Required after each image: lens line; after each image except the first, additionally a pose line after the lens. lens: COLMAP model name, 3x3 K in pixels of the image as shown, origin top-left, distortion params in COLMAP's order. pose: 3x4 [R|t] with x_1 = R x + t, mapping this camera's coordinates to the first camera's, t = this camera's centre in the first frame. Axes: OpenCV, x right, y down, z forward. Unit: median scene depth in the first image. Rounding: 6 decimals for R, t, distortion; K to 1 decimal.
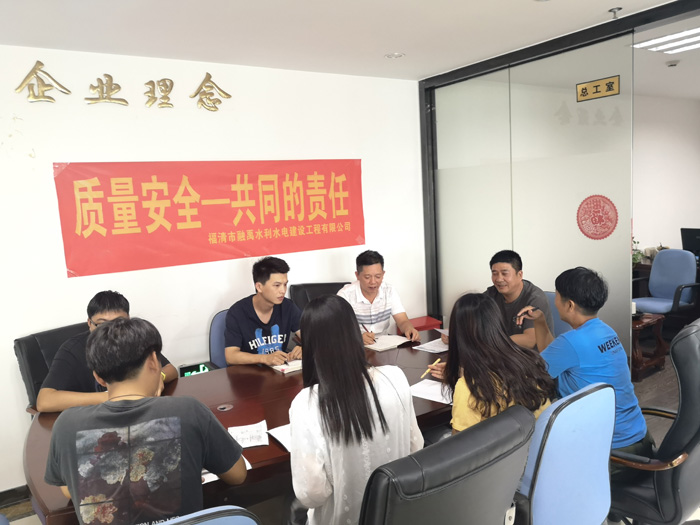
lens RADIAL K [[558.3, 0, 354.9], [0, 558.3, 266.9], [0, 0, 1]] dist [-0.005094, -0.003018]
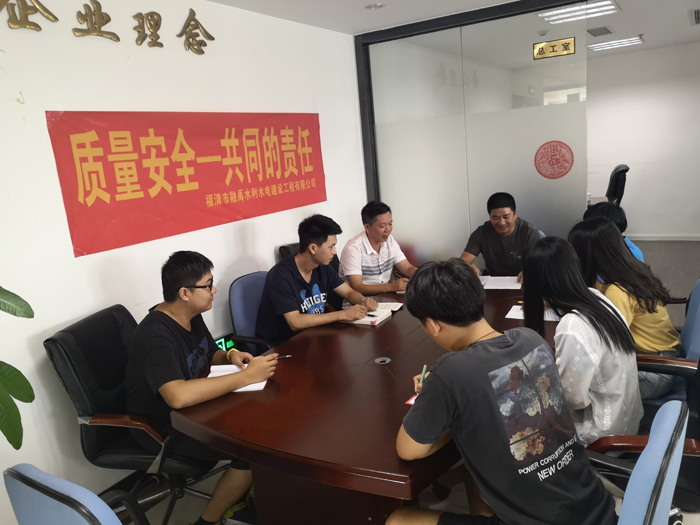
lens RADIAL K [[558.3, 0, 355.5], [0, 558.3, 264.0], [0, 0, 1]] dist [-0.005094, -0.003018]
pose [[0.901867, -0.112706, 0.417052, -0.455484], [0.093238, 0.993398, 0.066835, 0.011812], [-0.421832, -0.021391, 0.906422, 0.101666]]
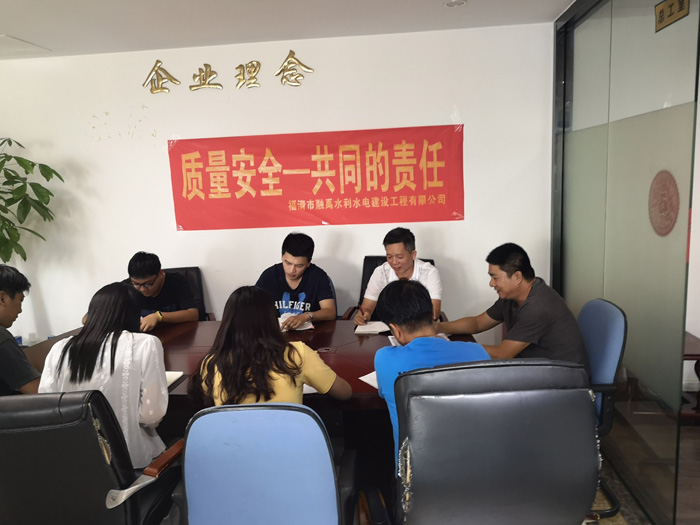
lens RADIAL K [[558.3, 0, 350.9], [0, 558.3, 266.5], [0, 0, 1]] dist [-0.005094, -0.003018]
pose [[0.782742, 0.118050, -0.611048, 0.547053], [-0.074666, 0.992566, 0.096110, -0.049286], [0.617851, -0.029604, 0.785738, 0.226197]]
